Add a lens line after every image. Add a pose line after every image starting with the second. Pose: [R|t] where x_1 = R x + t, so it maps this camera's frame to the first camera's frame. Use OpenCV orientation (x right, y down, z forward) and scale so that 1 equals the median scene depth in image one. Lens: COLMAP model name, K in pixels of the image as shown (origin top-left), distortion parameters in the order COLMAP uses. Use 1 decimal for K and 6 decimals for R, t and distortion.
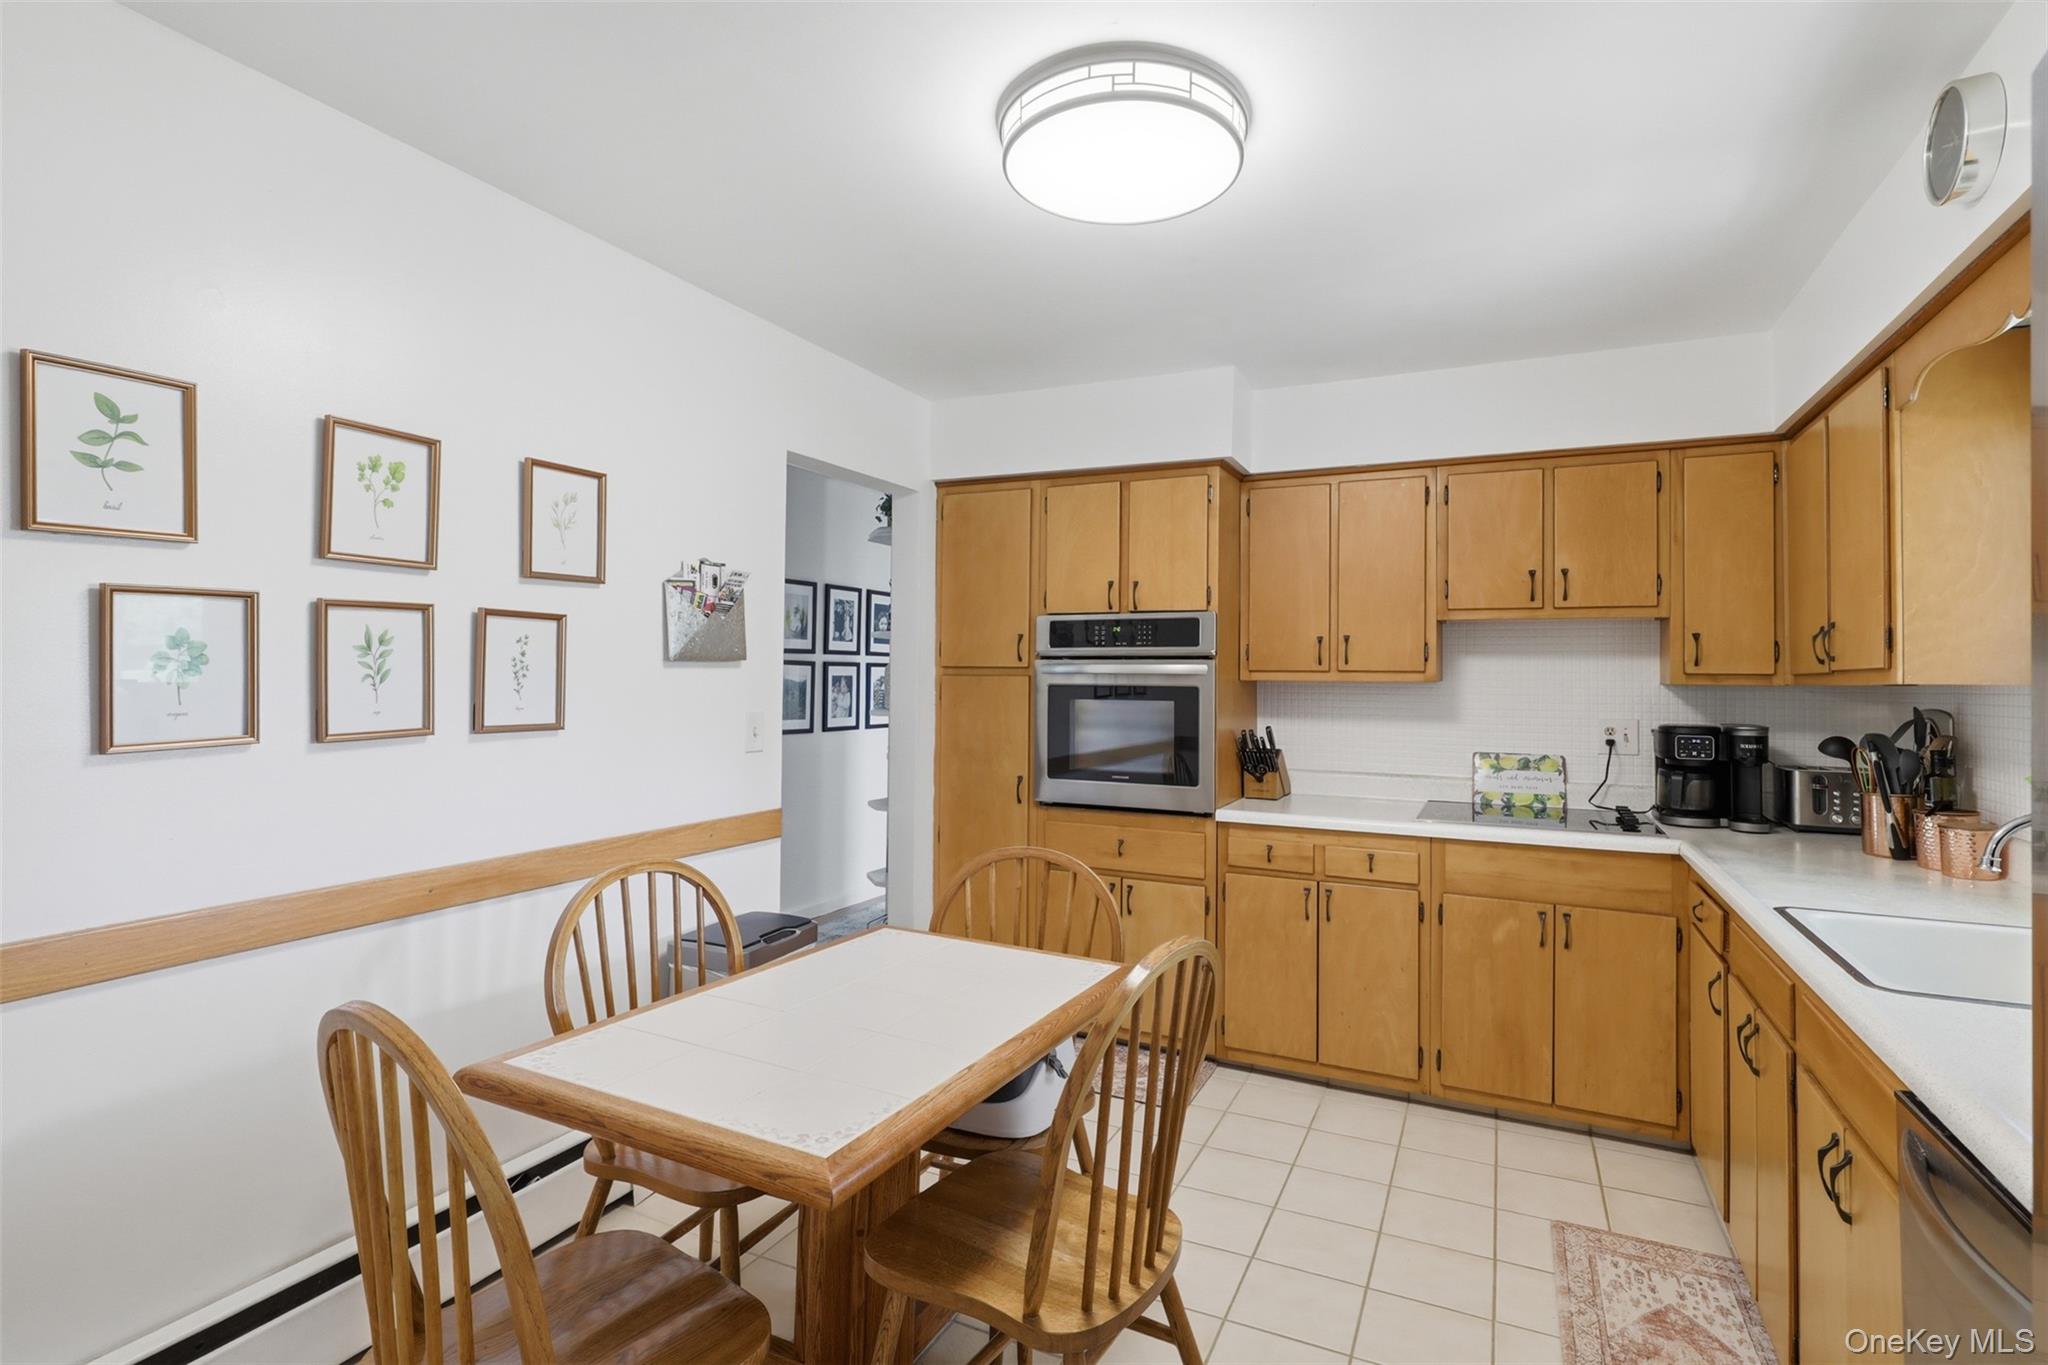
lens RADIAL K [[1013.4, 0, 1024.1], [0, 1013.4, 664.9], [0, 0, 1]] dist [-0.001863, -0.000414]
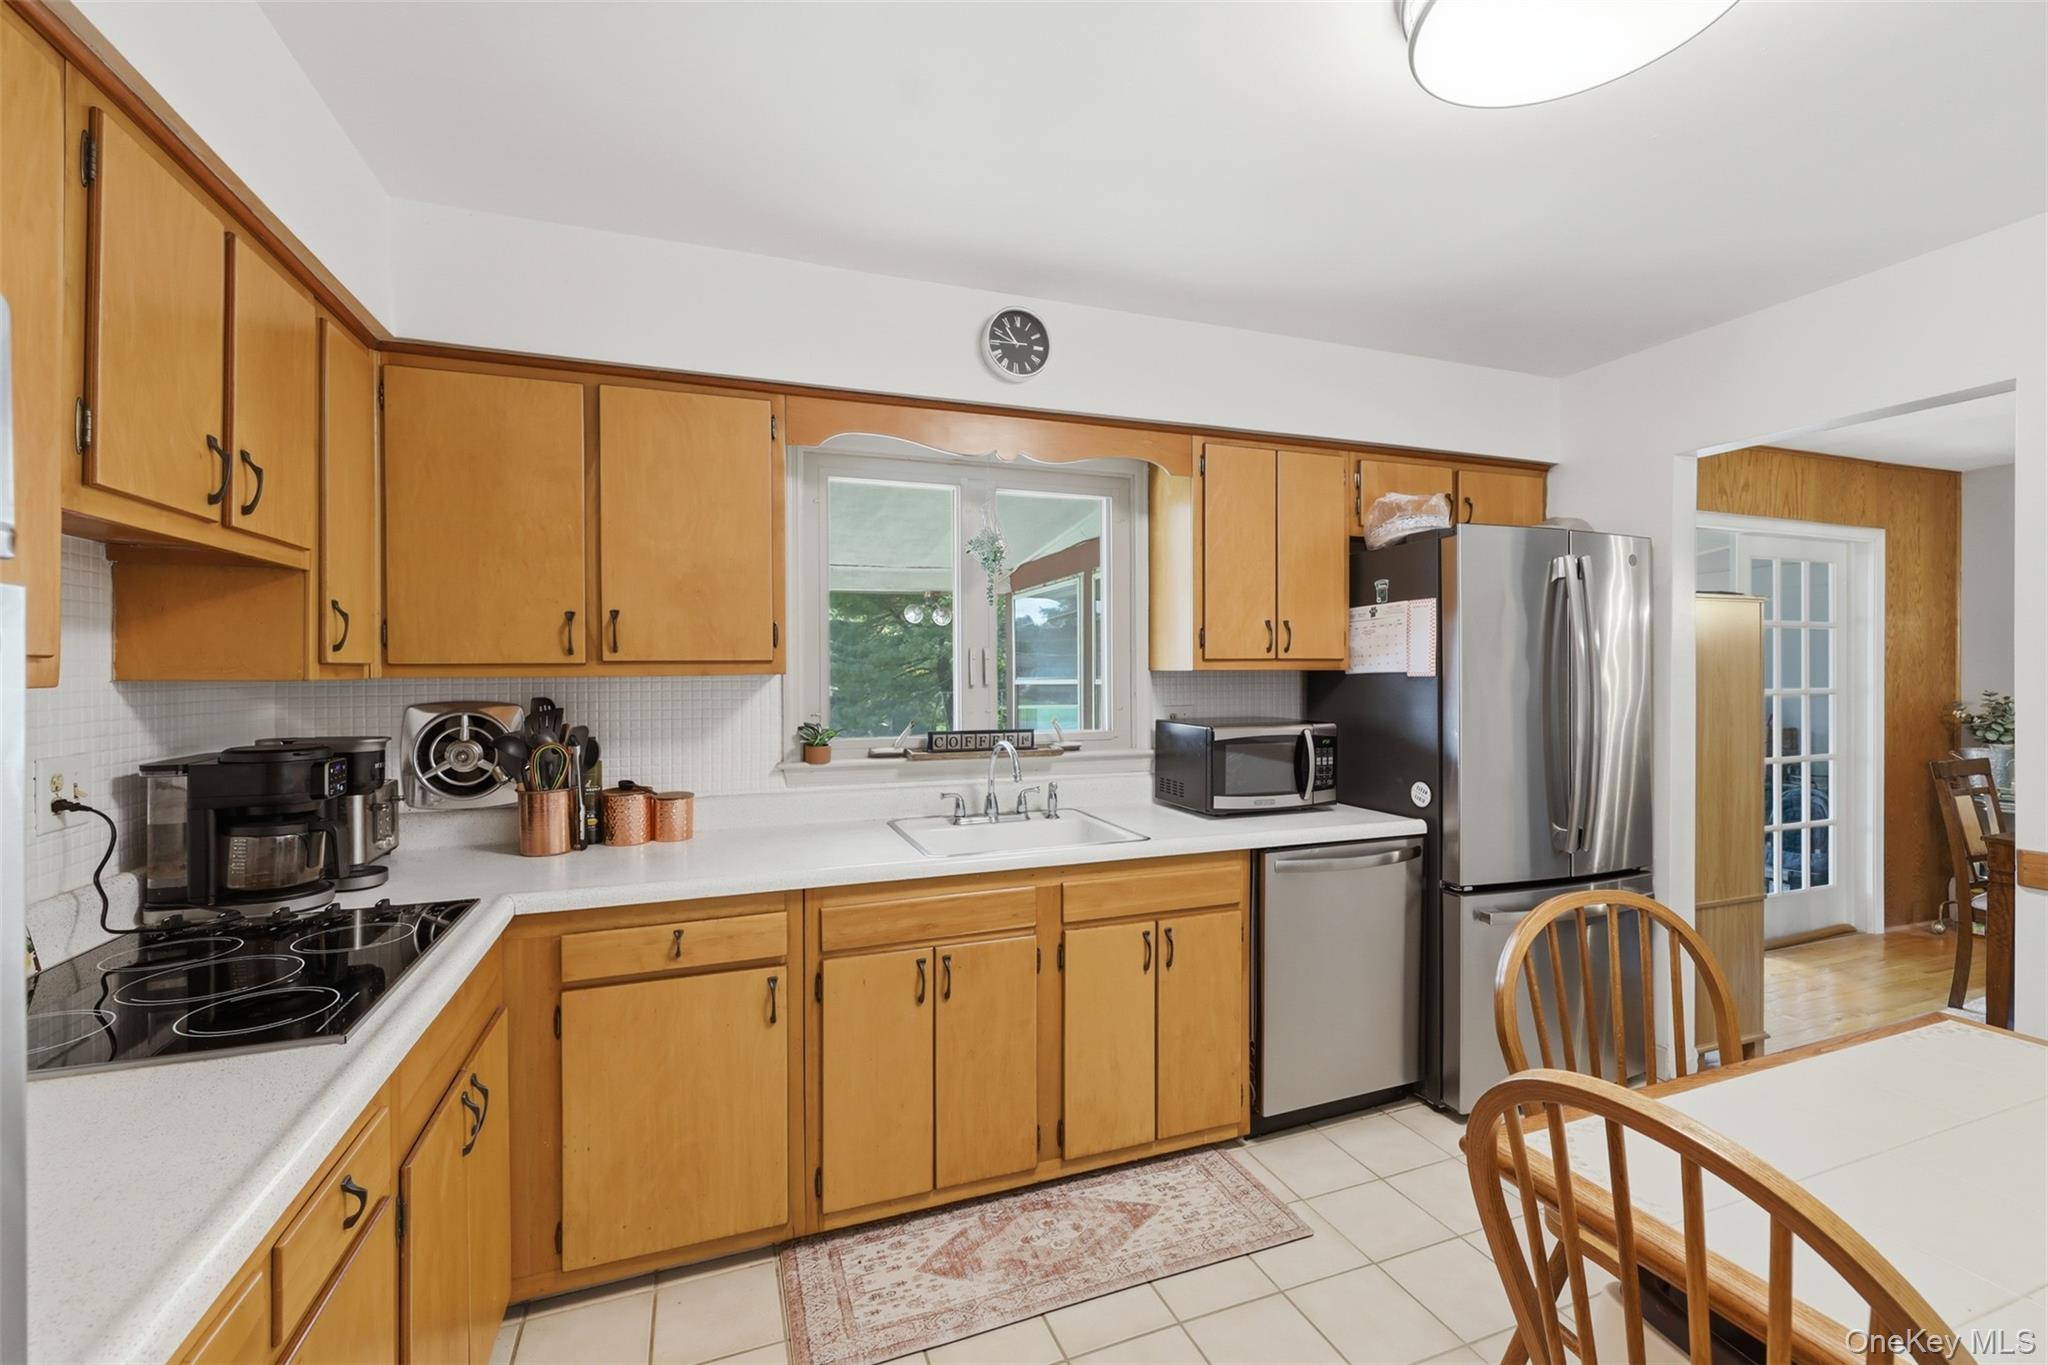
lens RADIAL K [[863.6, 0, 1030.2], [0, 863.6, 674.5], [0, 0, 1]] dist [0.003152, 0.000646]
pose [[-0.721756, -0.015475, 0.691975, -0.032814], [-0.010649, 0.999880, 0.011255, 0.004432], [-0.692066, 0.000755, -0.721834, 0.979426]]
